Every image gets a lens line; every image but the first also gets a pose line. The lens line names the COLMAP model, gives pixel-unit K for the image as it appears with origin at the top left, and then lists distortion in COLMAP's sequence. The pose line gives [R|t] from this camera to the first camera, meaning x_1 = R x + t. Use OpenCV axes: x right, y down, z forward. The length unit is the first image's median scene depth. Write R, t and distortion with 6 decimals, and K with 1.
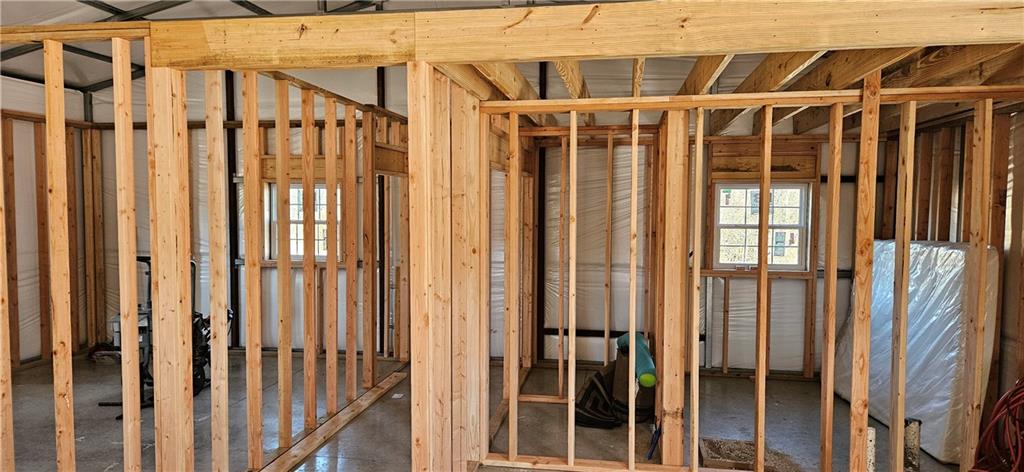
lens RADIAL K [[698.3, 0, 510.7], [0, 698.3, 246.4], [0, 0, 1]] dist [0.008734, -0.000272]
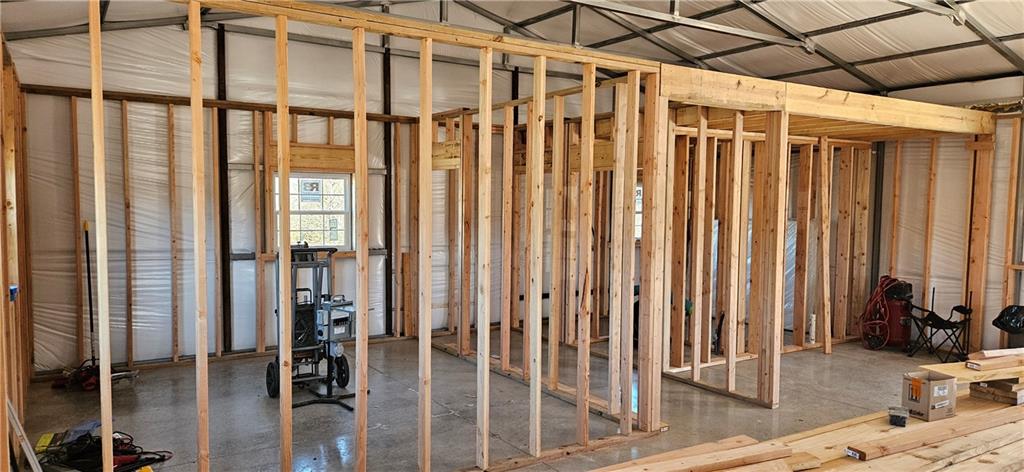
lens RADIAL K [[661.1, 0, 512.0], [0, 661.1, 236.0], [0, 0, 1]] dist [0.037093, 0.000470]
pose [[0.744110, -0.033992, 0.667191, -0.701431], [0.029045, 0.999406, 0.018524, -0.010536], [-0.667425, 0.005594, 0.744656, 0.116844]]
